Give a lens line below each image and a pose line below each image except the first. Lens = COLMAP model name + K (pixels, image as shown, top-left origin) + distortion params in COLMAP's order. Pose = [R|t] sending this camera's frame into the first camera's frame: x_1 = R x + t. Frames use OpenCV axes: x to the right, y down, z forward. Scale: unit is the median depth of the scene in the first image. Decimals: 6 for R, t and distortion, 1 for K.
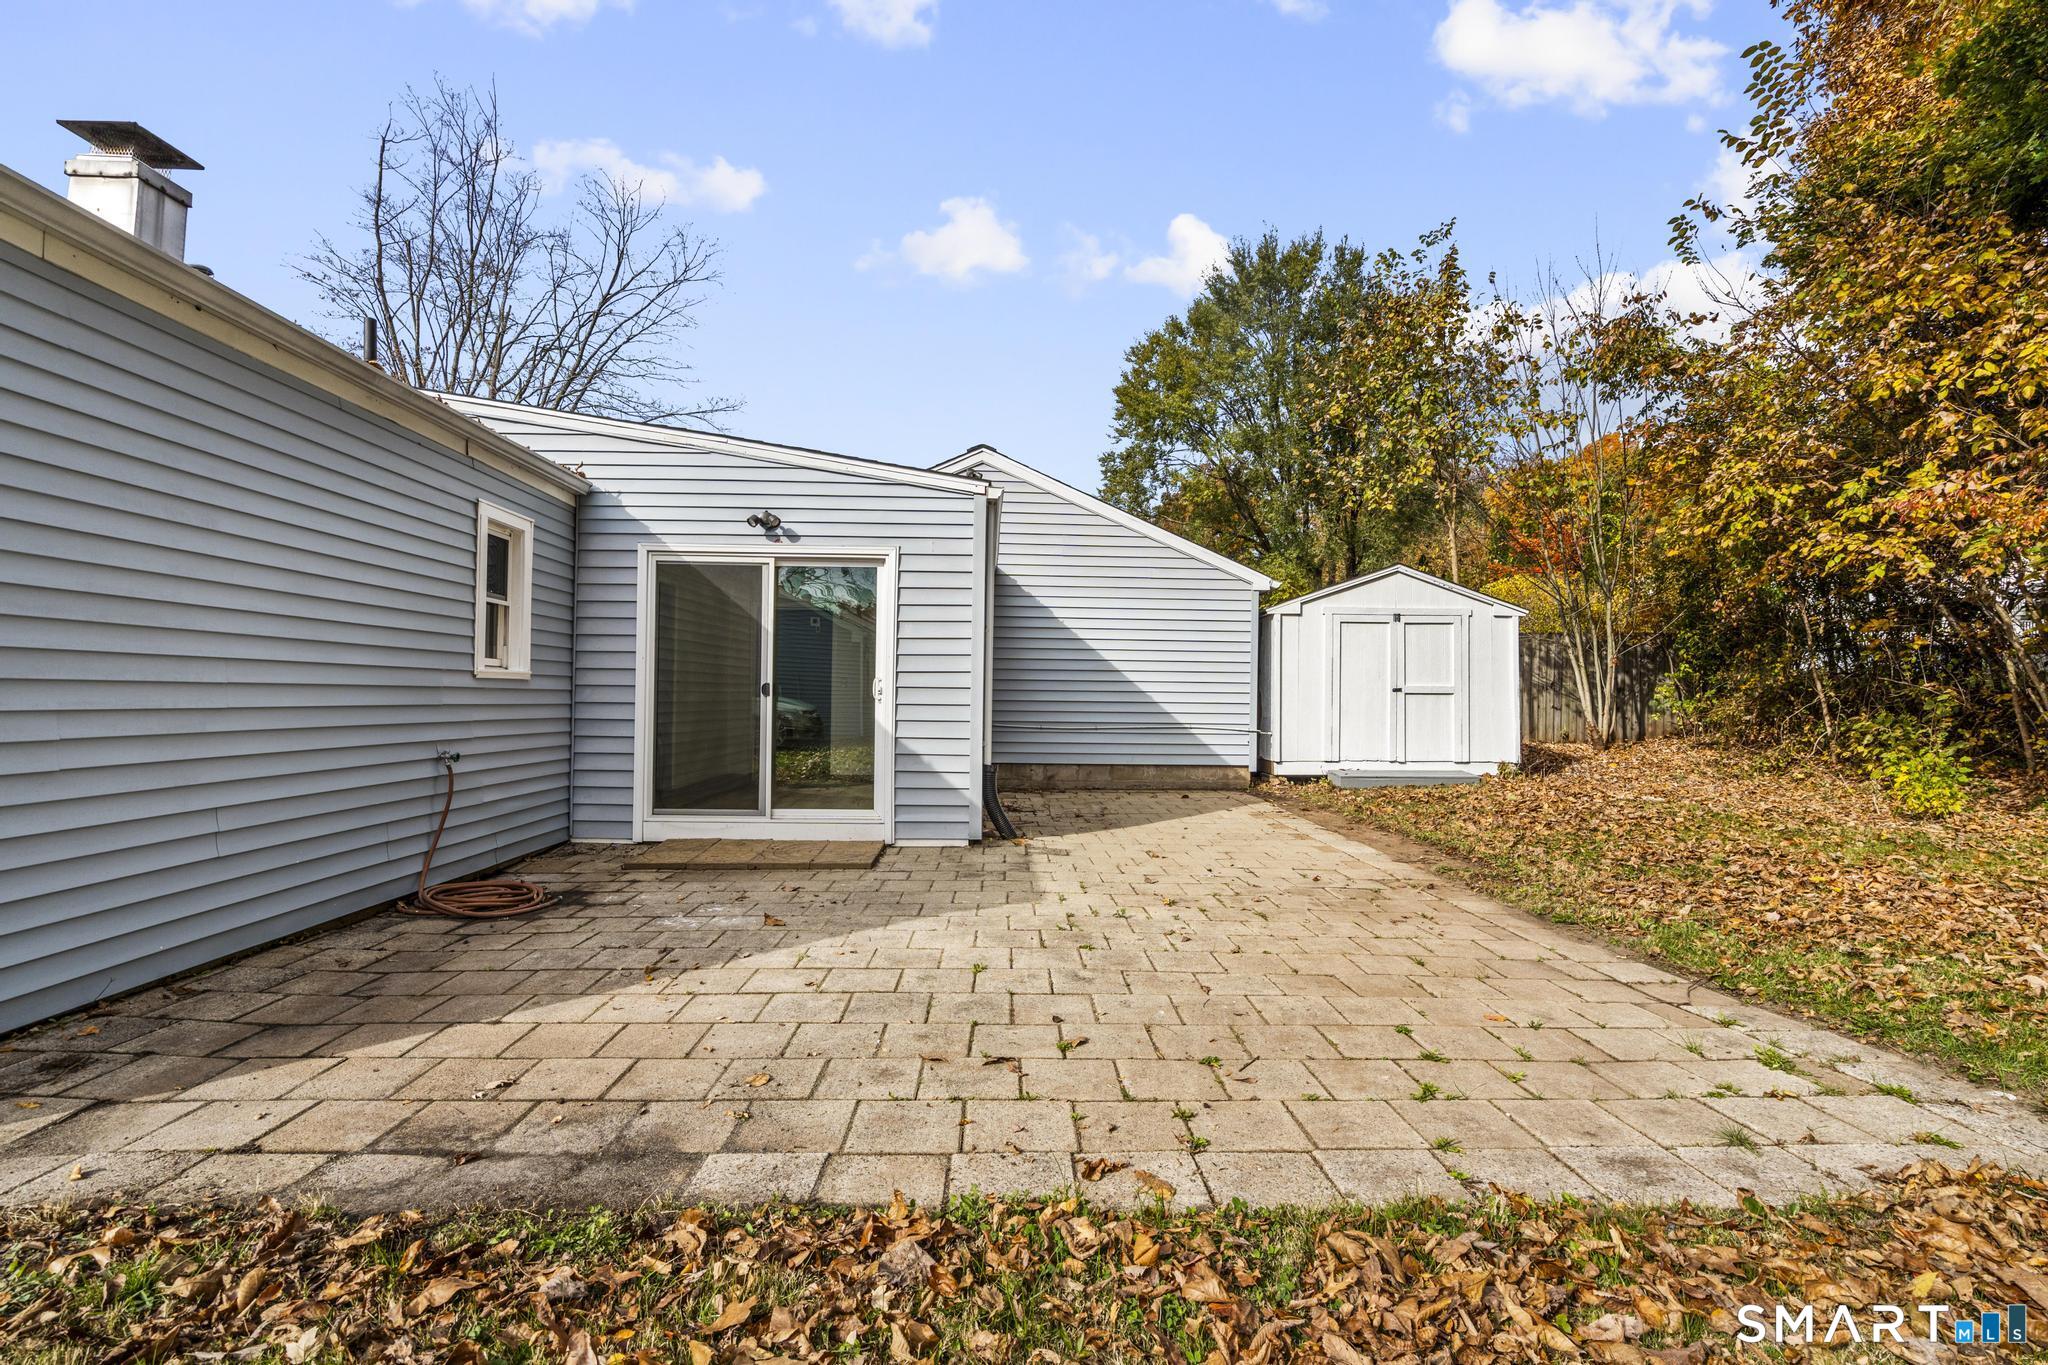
lens RADIAL K [[920.2, 0, 1025.3], [0, 920.2, 688.0], [0, 0, 1]] dist [-0.011980, 0.005954]
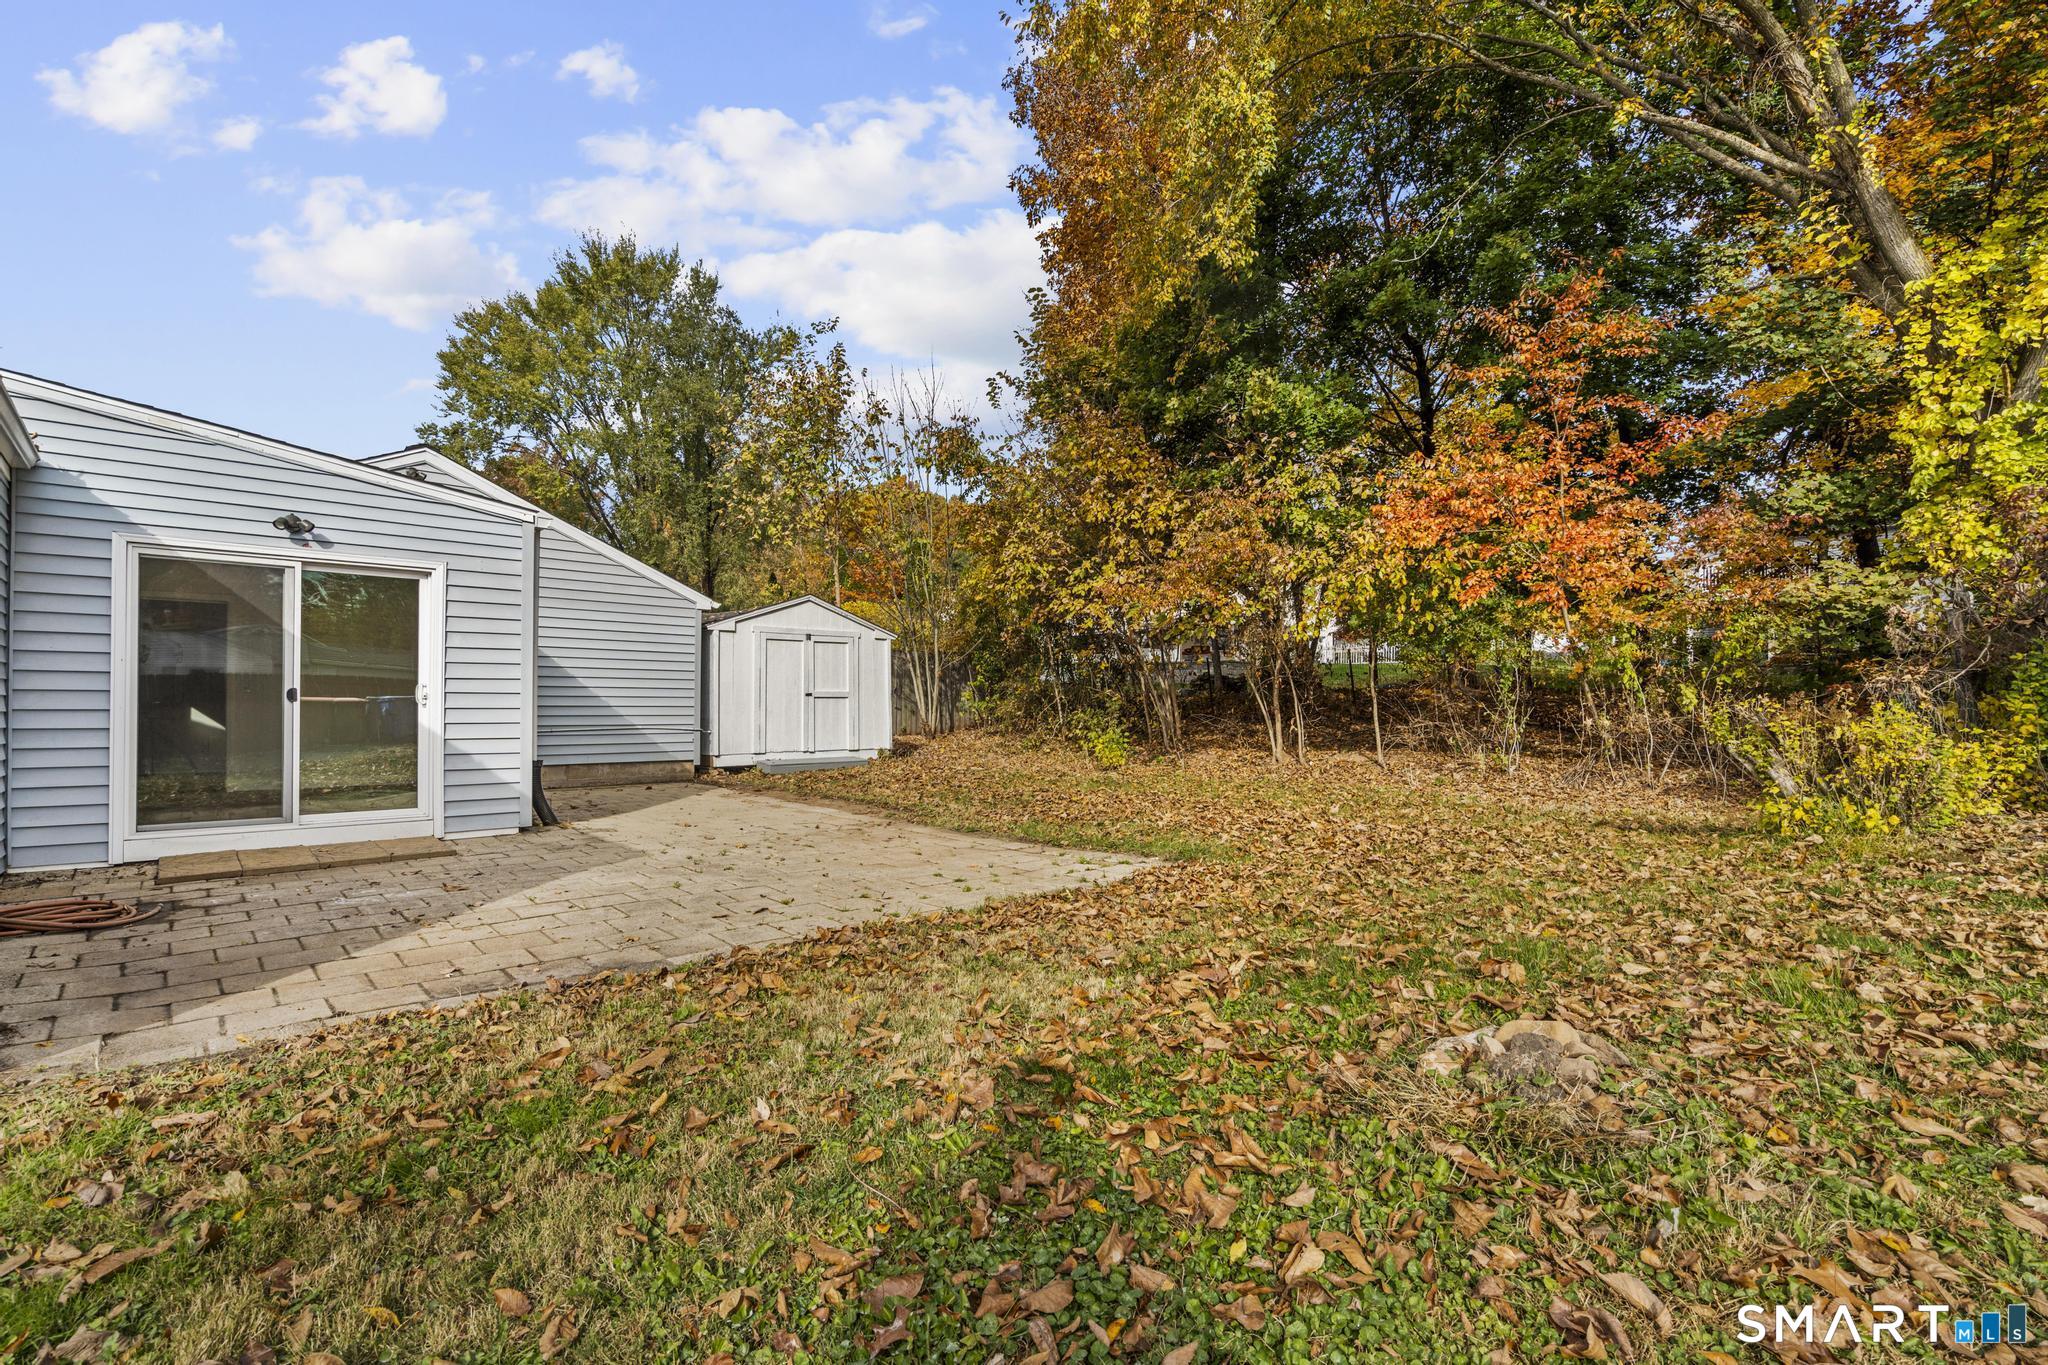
lens RADIAL K [[931.1, 0, 1027.7], [0, 931.1, 705.2], [0, 0, 1]] dist [0.000986, 0.000110]
pose [[0.758210, -0.007731, 0.651965, -0.269703], [-0.001139, 0.999912, 0.013182, -0.000868], [-0.652009, -0.010737, 0.758135, -0.222364]]
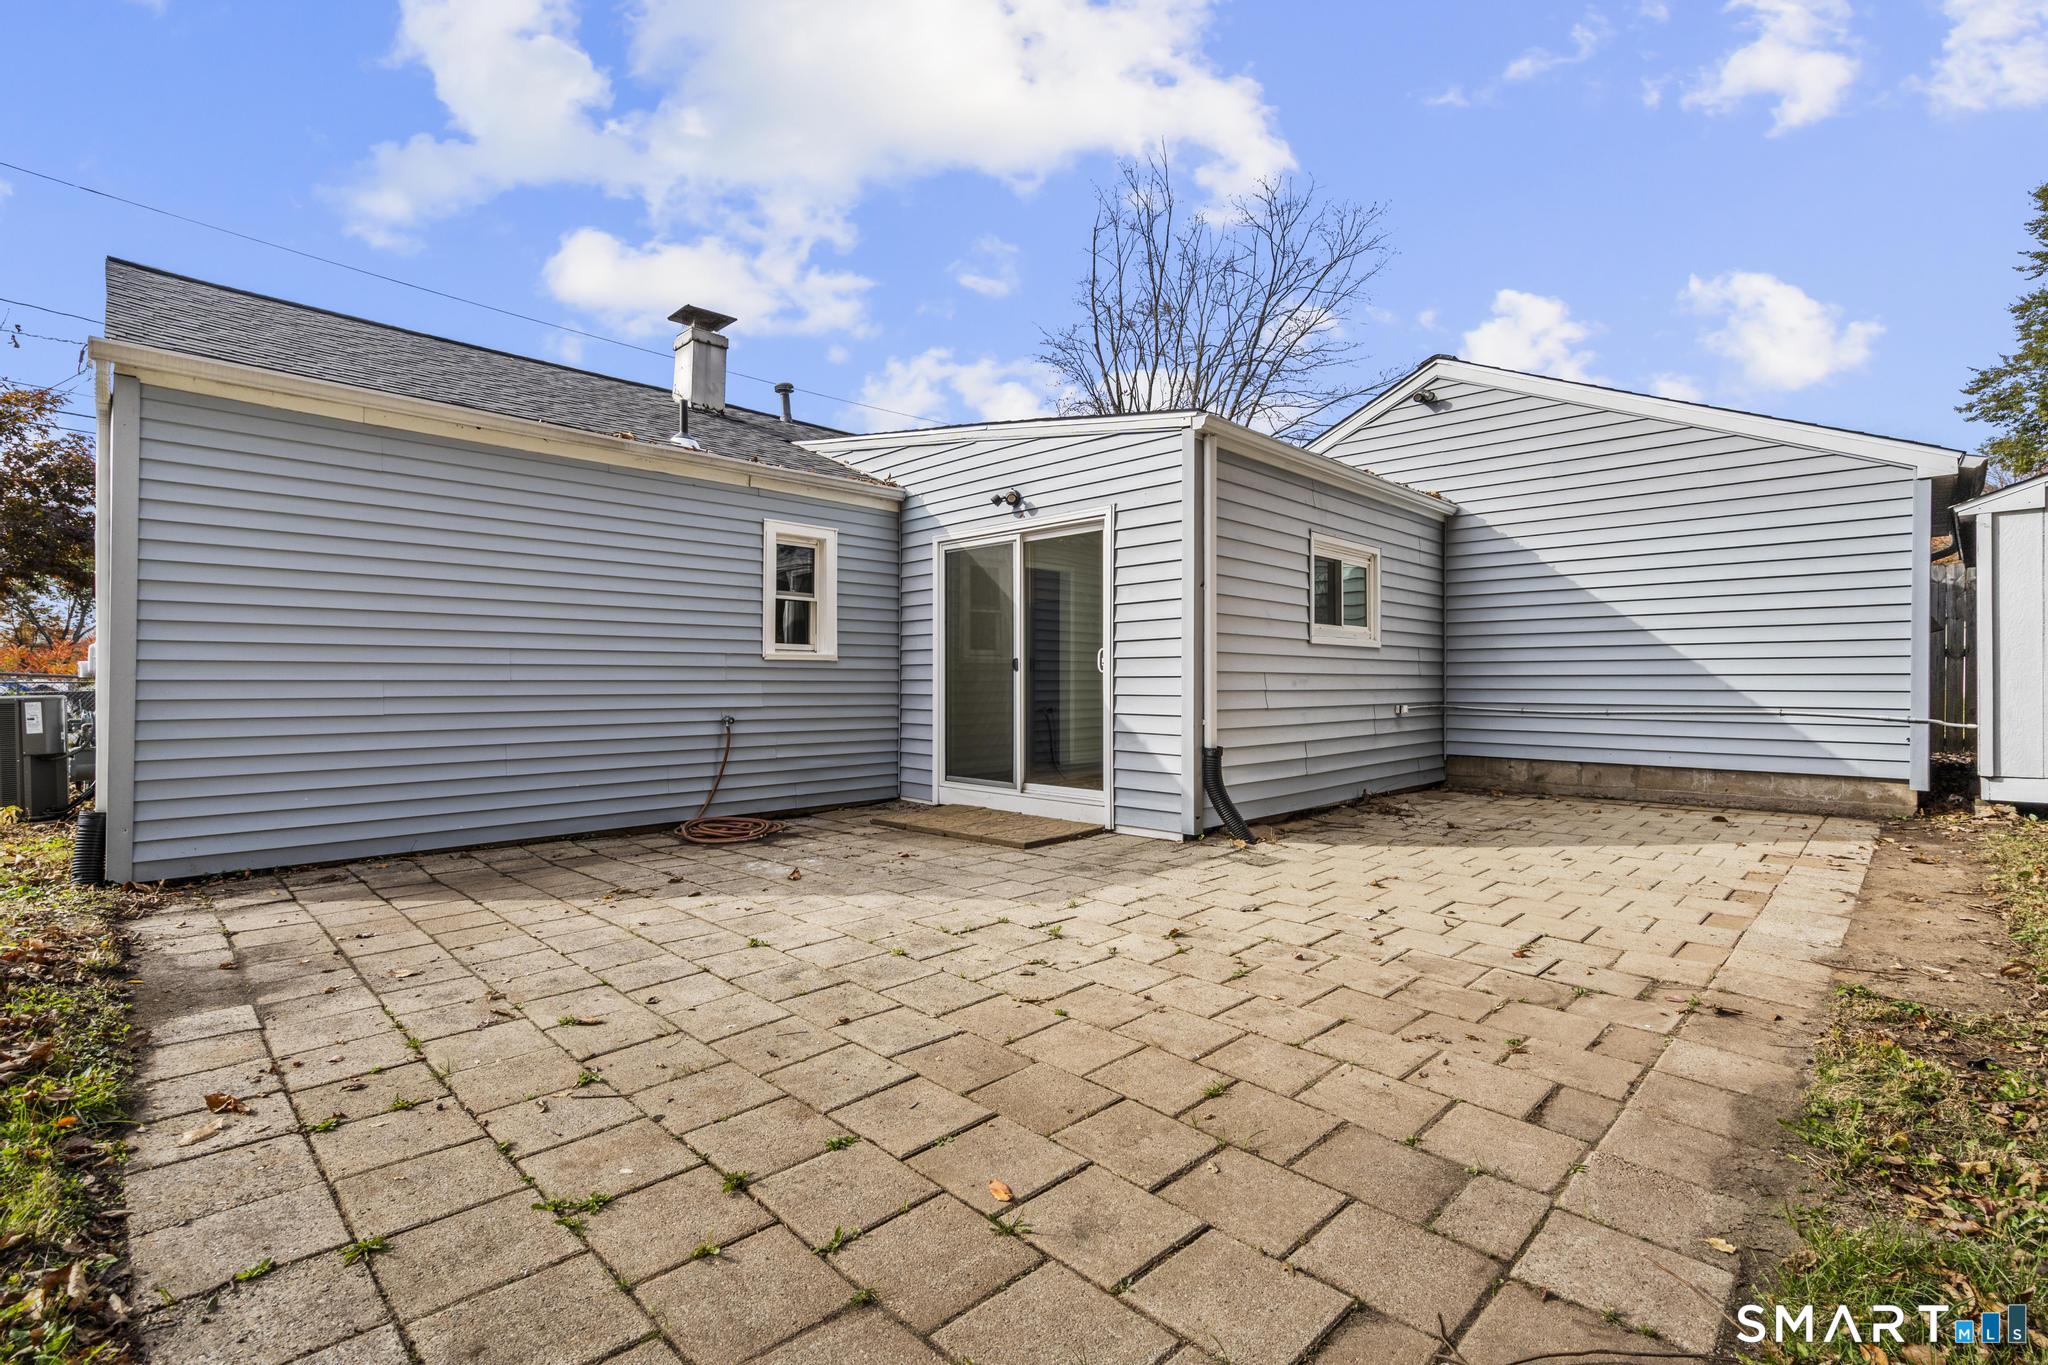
lens RADIAL K [[920.2, 0, 1025.3], [0, 920.2, 688.0], [0, 0, 1]] dist [-0.011980, 0.005954]
pose [[0.684083, -0.007910, -0.729361, 0.374108], [0.016195, 0.999859, 0.004346, 0.018629], [0.729224, -0.014785, 0.684115, 0.250649]]
